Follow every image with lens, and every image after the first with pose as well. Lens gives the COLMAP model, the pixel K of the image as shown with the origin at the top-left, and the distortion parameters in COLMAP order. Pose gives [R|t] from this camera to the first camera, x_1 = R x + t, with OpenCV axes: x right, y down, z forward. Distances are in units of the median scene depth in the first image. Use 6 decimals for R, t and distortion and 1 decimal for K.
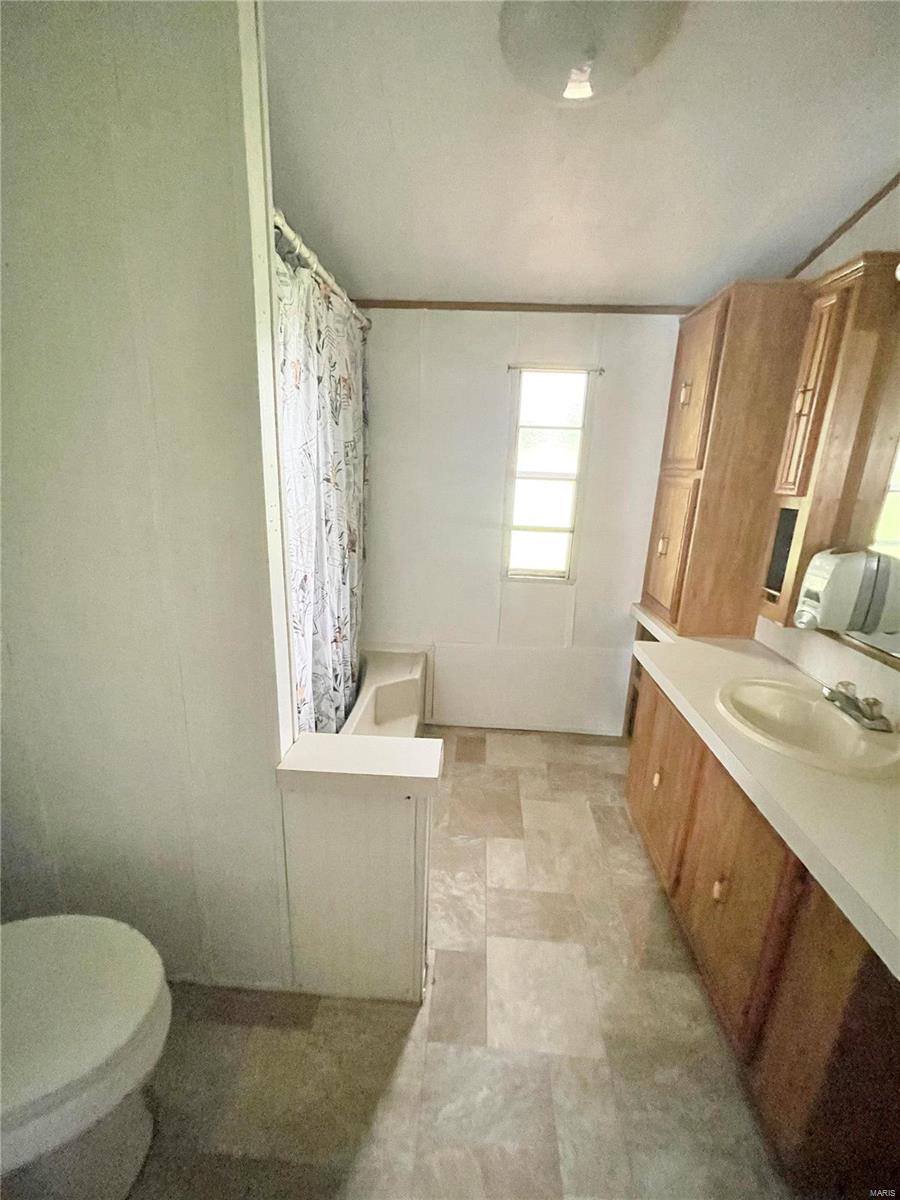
lens RADIAL K [[484.7, 0, 450.7], [0, 484.7, 593.3], [0, 0, 1]] dist [-0.003872, 0.001661]
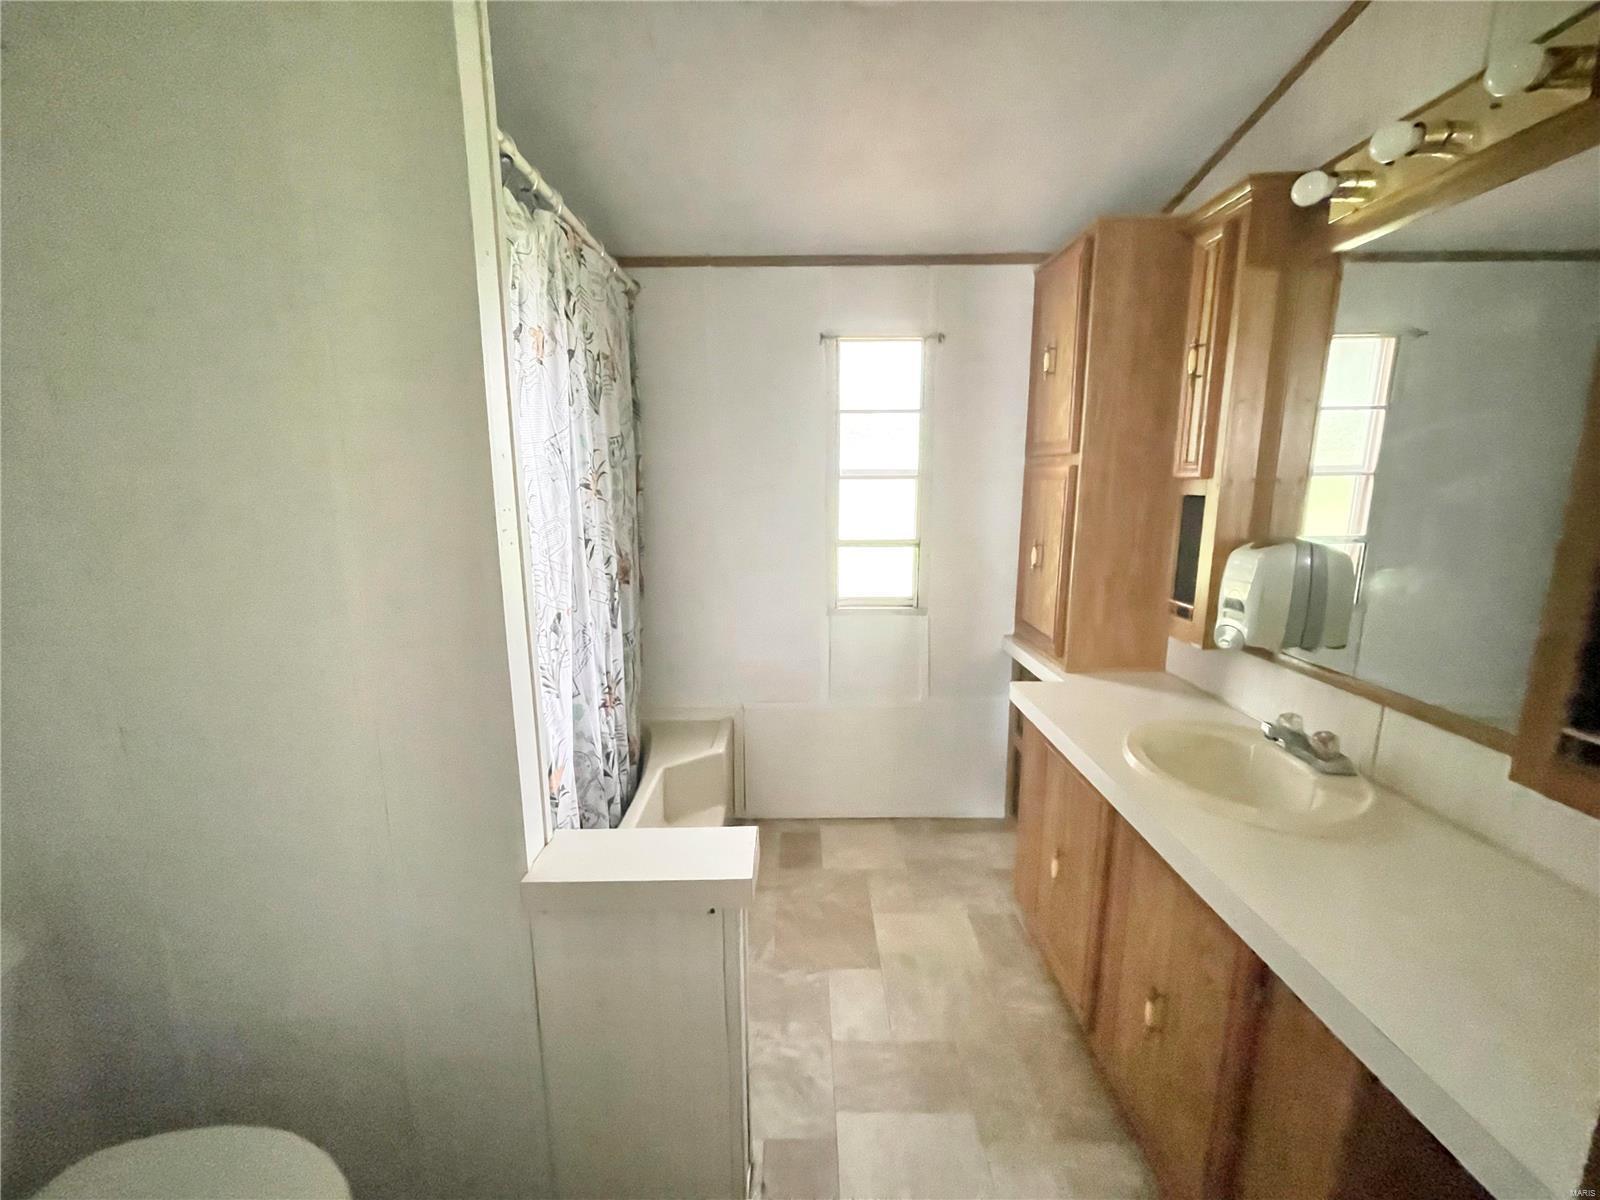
lens RADIAL K [[646.3, 0, 793.2], [0, 646.3, 598.3], [0, 0, 1]] dist [-0.003872, 0.001661]
pose [[0.997515, -0.051898, 0.047655, 0.005130], [0.055371, 0.995668, -0.074698, 0.025815], [-0.043572, 0.077151, 0.996067, 0.012989]]
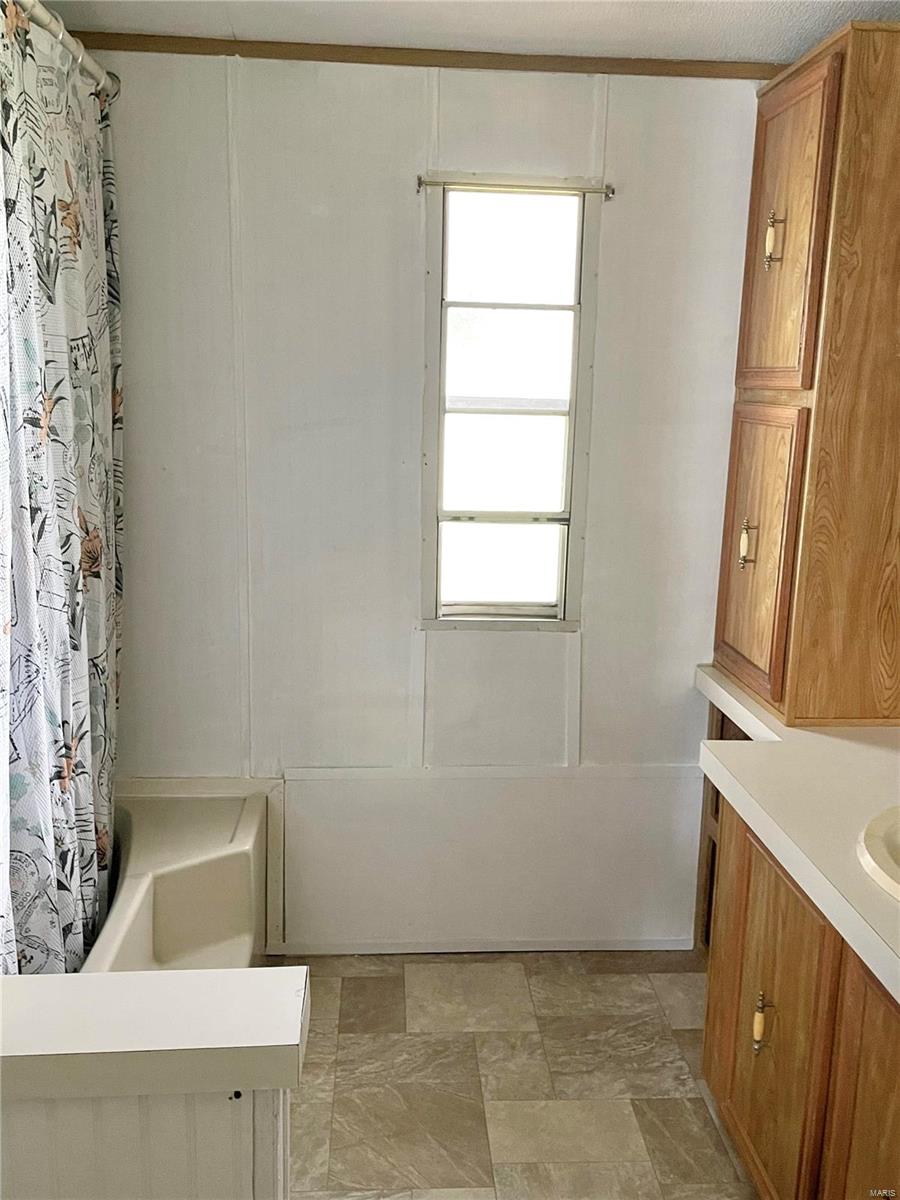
lens RADIAL K [[1088.6, 0, 454.3], [0, 1088.6, 606.3], [0, 0, 1]] dist [0.019149, 0.000000]
pose [[0.991193, -0.037200, 0.127094, 0.001779], [0.043973, 0.997735, -0.050911, 0.008939], [-0.124912, 0.056052, 0.990583, -0.055141]]
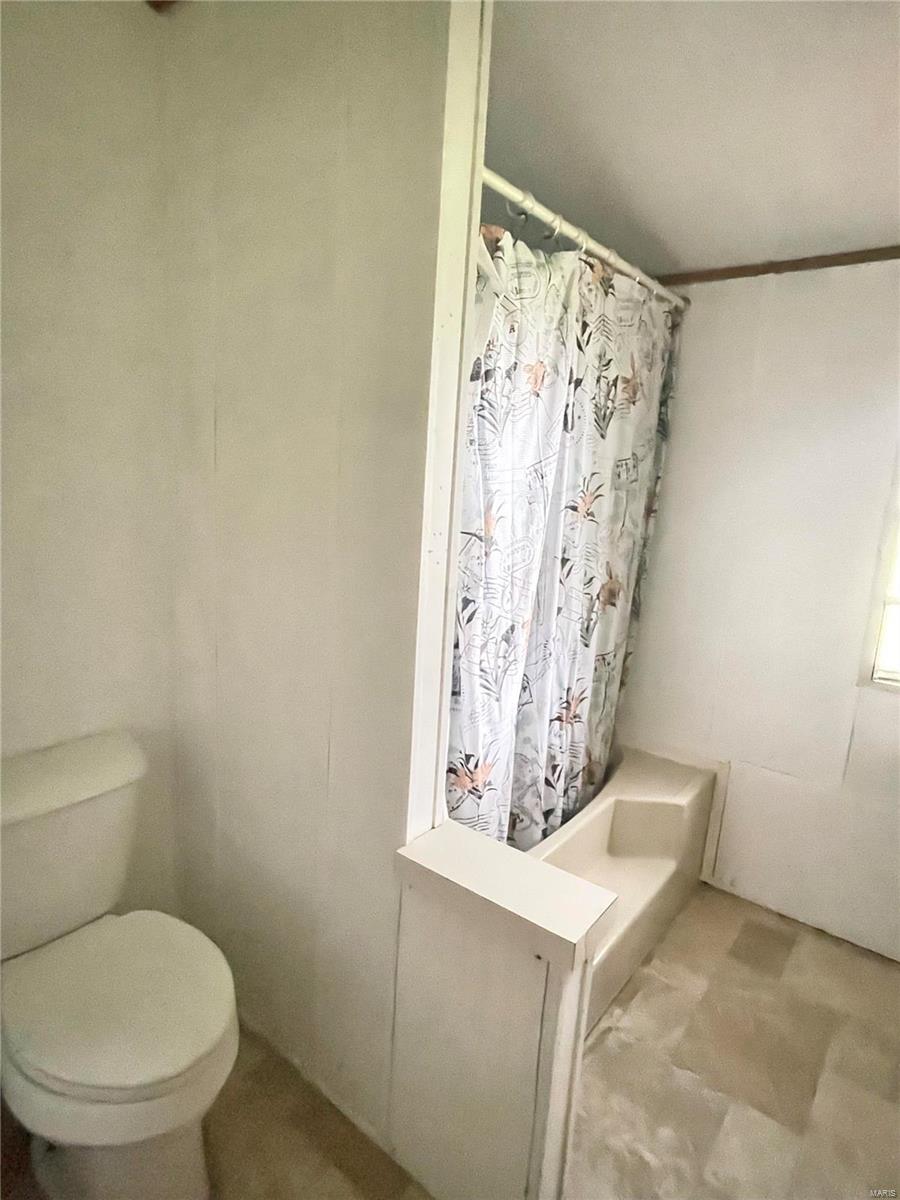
lens RADIAL K [[652.2, 0, 449.5], [0, 652.2, 591.2], [0, 0, 1]] dist [0.001137, -0.004445]
pose [[0.823356, 0.115451, -0.555658, 0.156143], [-0.172039, 0.983794, -0.050517, -0.015917], [0.540820, 0.137188, 0.829875, 0.046642]]
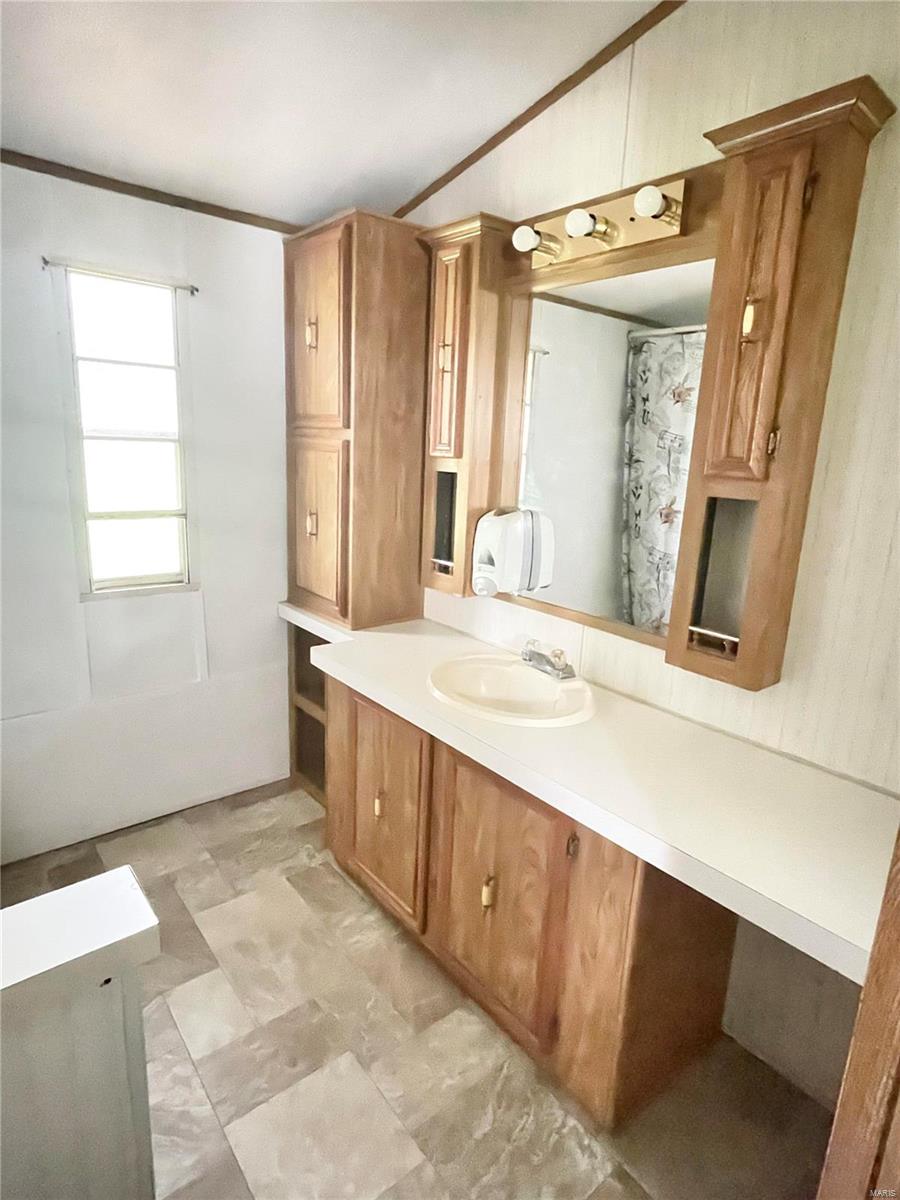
lens RADIAL K [[652.2, 0, 448.9], [0, 652.2, 590.5], [0, 0, 1]] dist [0.001137, -0.004445]
pose [[0.732925, -0.150766, 0.663394, -0.137646], [0.156264, 0.986370, 0.051524, -0.010999], [-0.662120, 0.065901, 0.746495, 0.064953]]
